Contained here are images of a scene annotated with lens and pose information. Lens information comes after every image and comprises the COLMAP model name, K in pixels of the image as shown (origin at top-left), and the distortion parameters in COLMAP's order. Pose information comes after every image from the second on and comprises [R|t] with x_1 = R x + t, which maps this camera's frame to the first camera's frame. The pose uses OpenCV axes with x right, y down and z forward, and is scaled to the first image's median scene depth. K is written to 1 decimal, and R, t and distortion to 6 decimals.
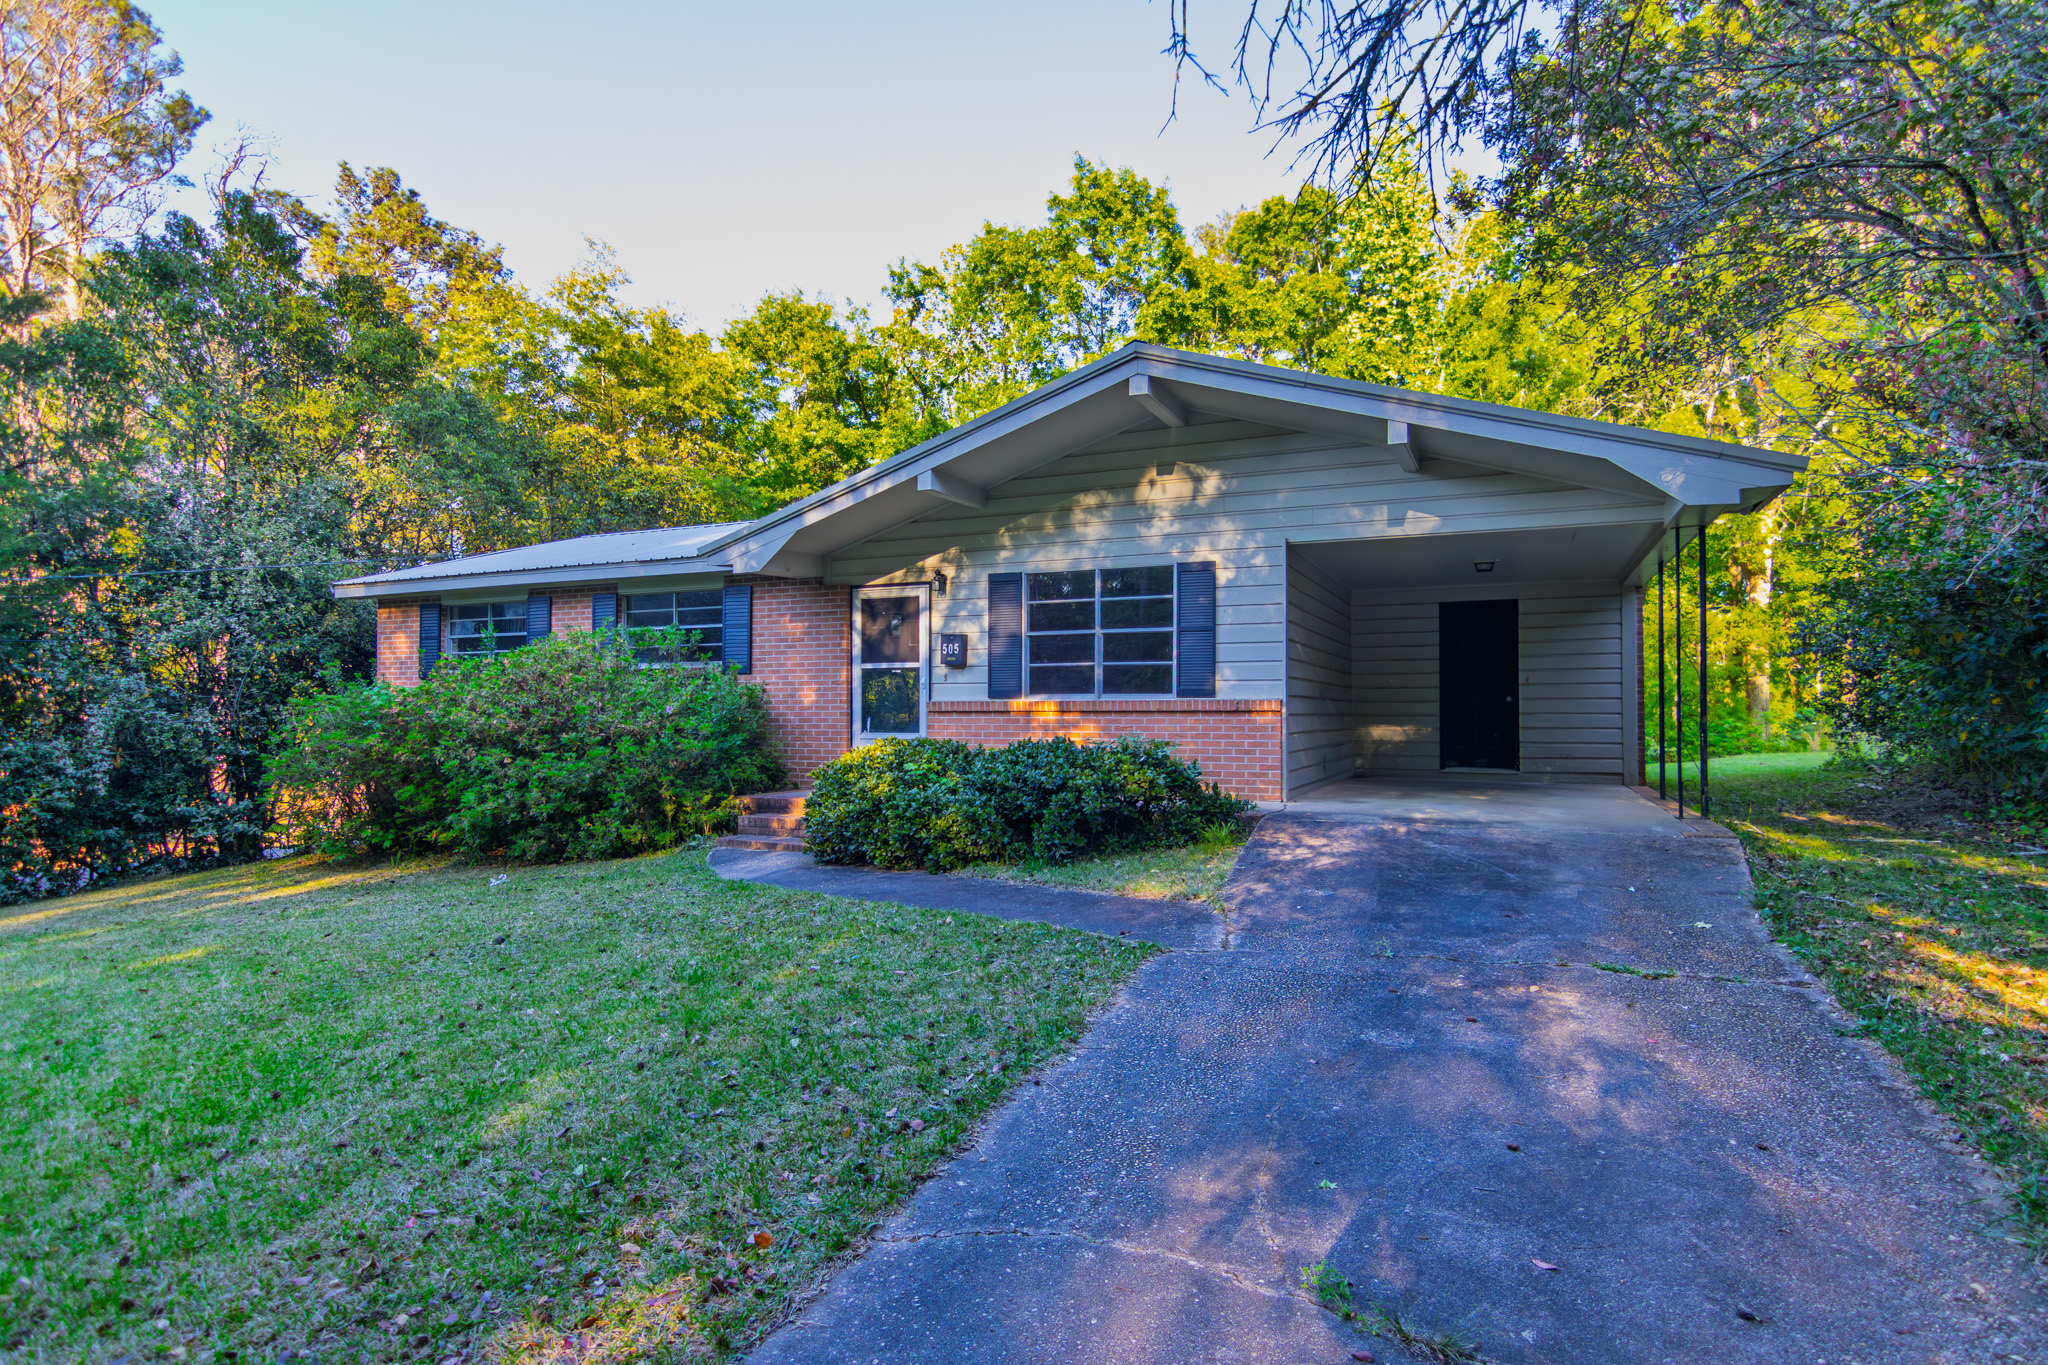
lens RADIAL K [[1099.1, 0, 1024.0], [0, 1099.1, 700.7], [0, 0, 1]] dist [-0.002758, -0.000913]
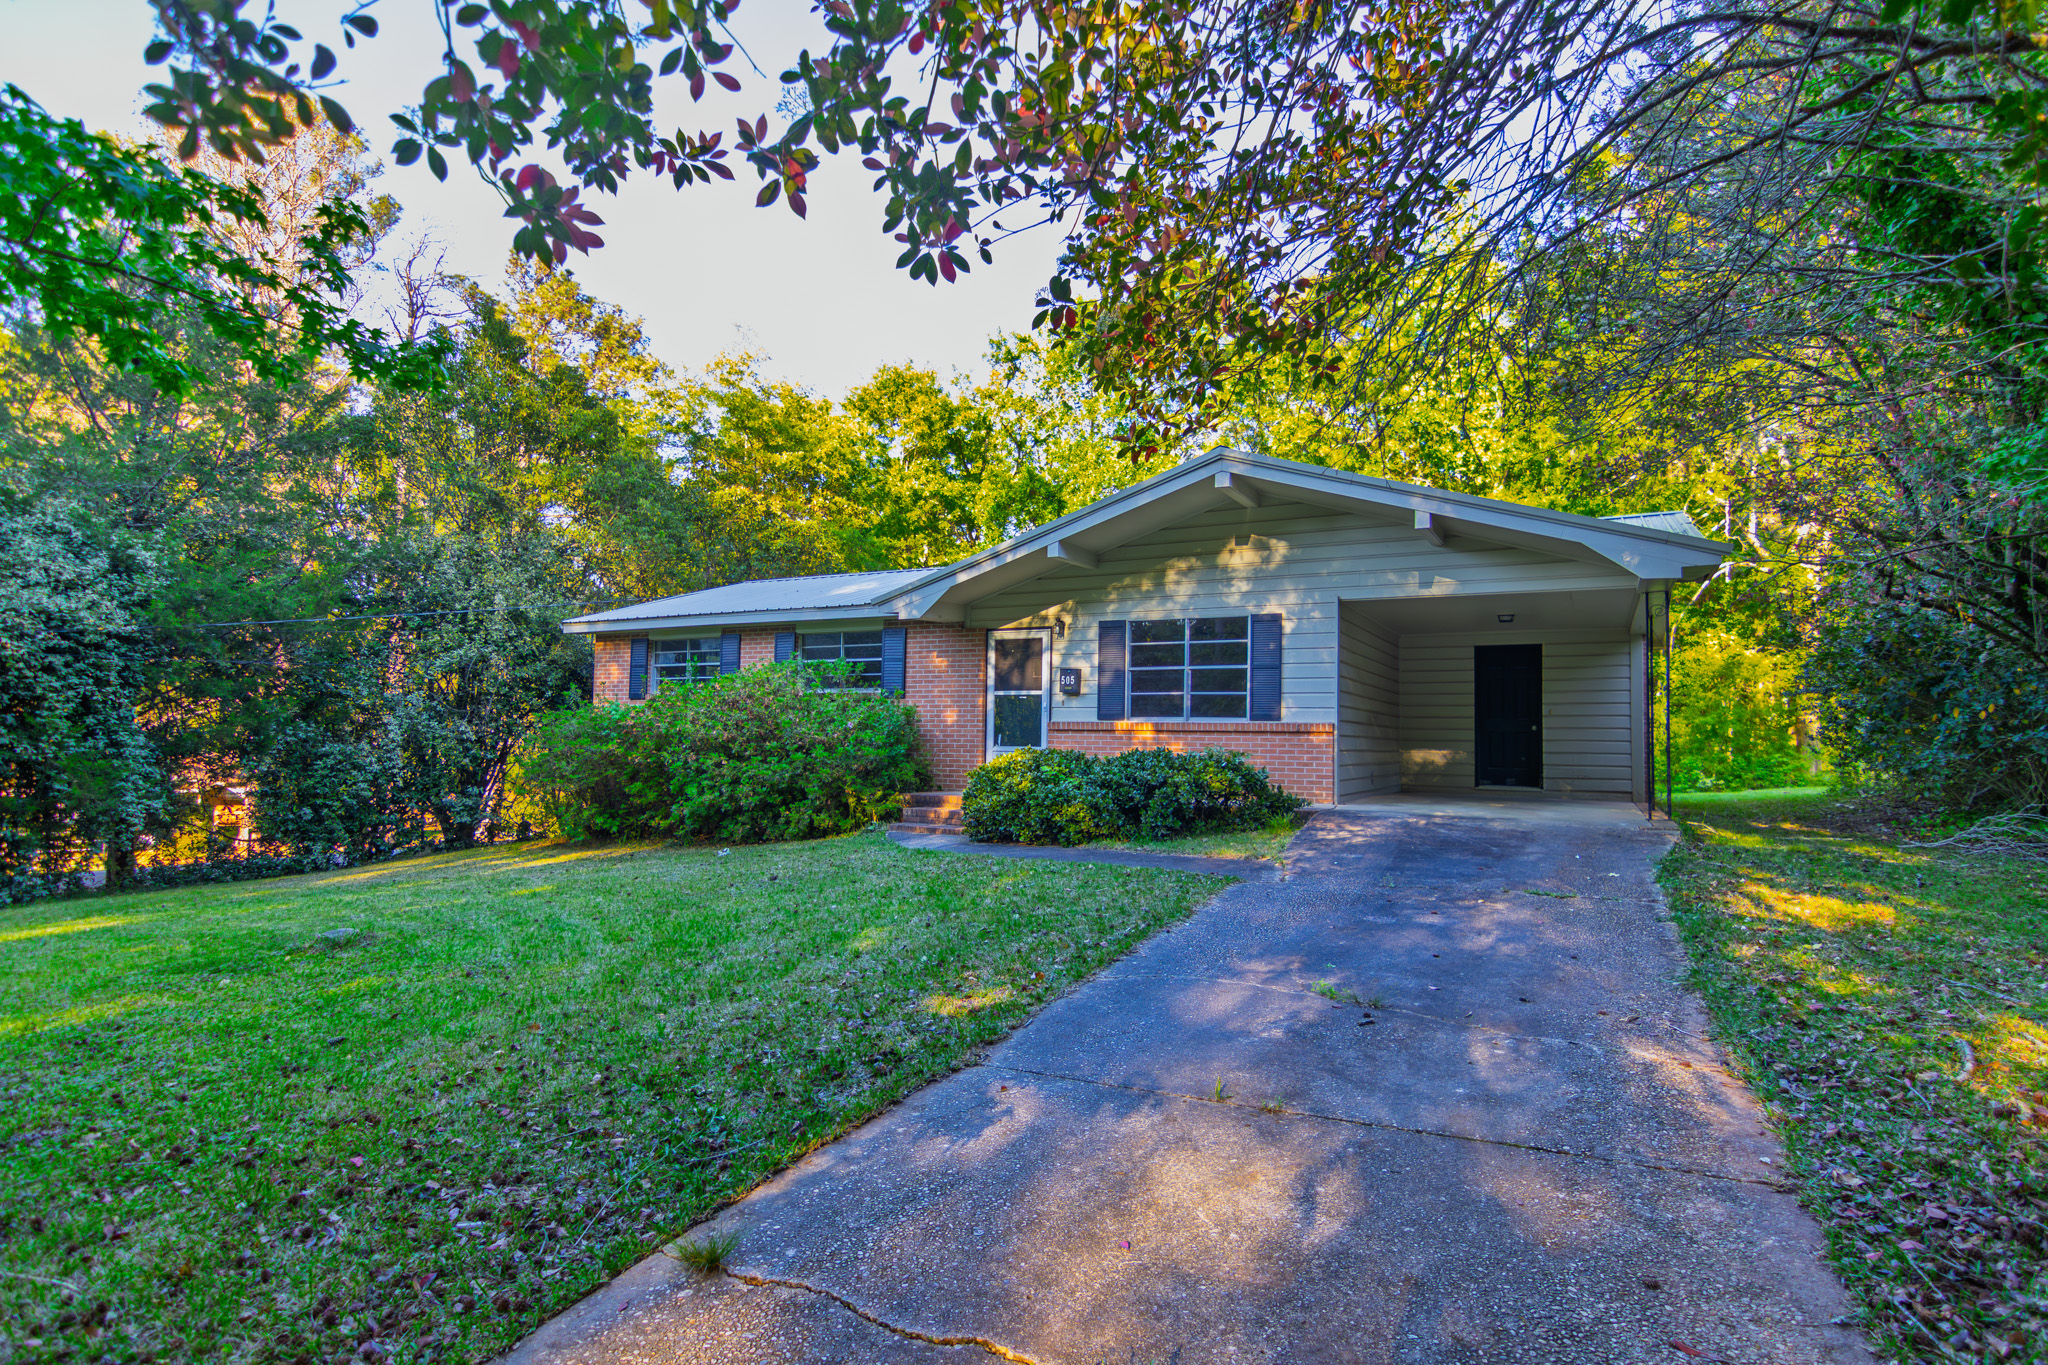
lens RADIAL K [[1086.4, 0, 1012.9], [0, 1086.4, 691.2], [0, 0, 1]] dist [-0.000943, 0.000348]
pose [[0.997049, 0.012686, -0.075710, -0.034443], [-0.015497, 0.999208, -0.036659, 0.011723], [0.075185, 0.037724, 0.996456, -0.238519]]
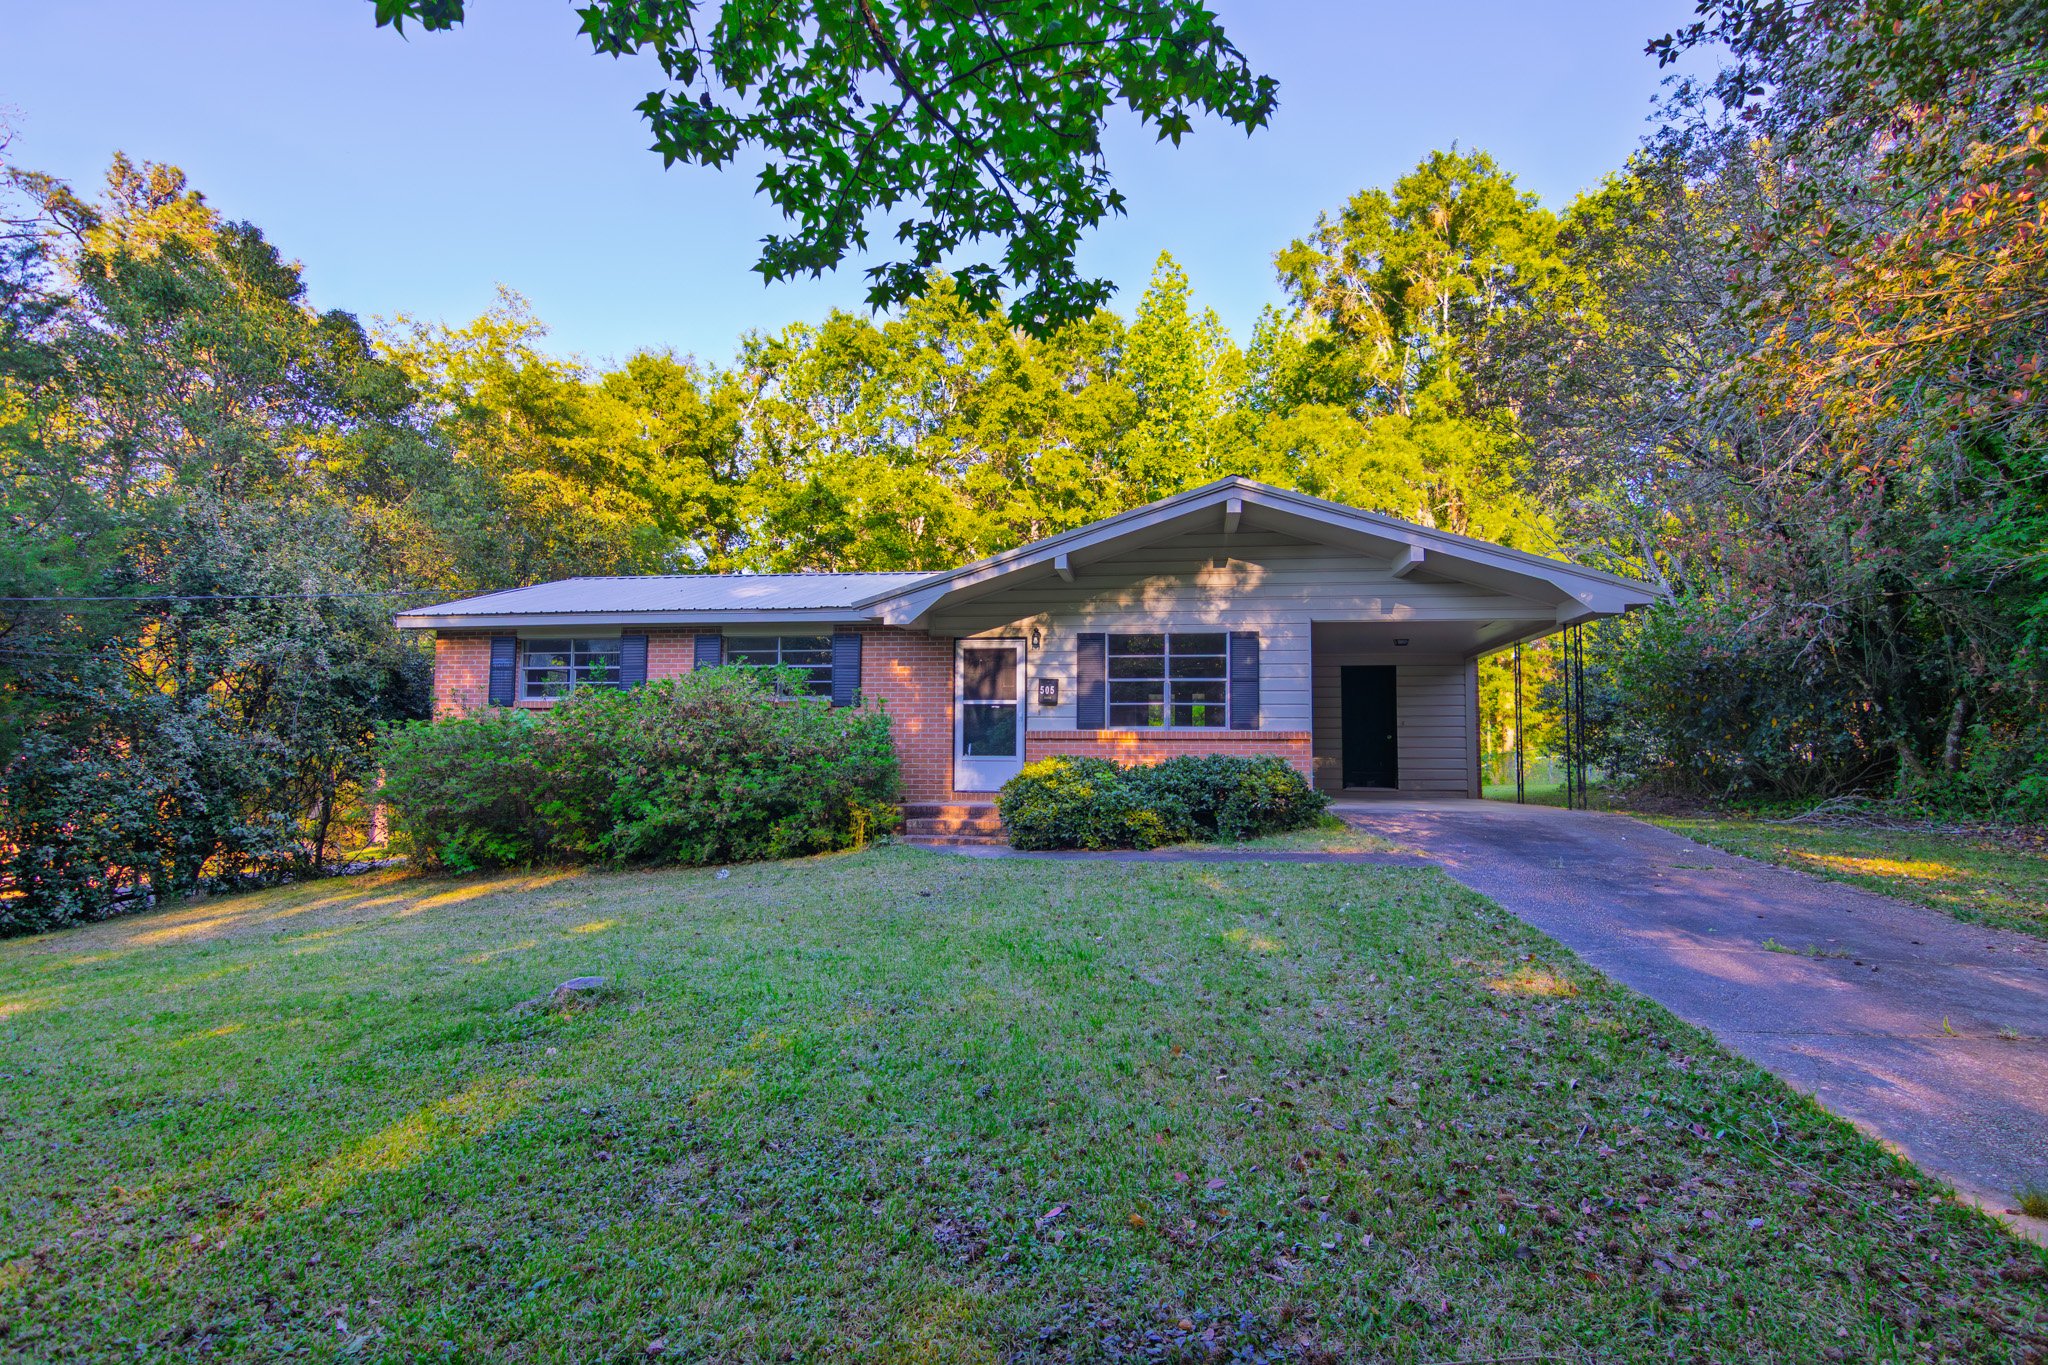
lens RADIAL K [[1065.4, 0, 1024.0], [0, 1065.4, 682.5], [0, 0, 1]] dist [0.001630, 0.001335]
pose [[0.960525, 0.027654, 0.276815, -0.428406], [-0.010057, 0.997848, -0.064789, 0.024292], [-0.278011, 0.059448, 0.958737, -0.182910]]
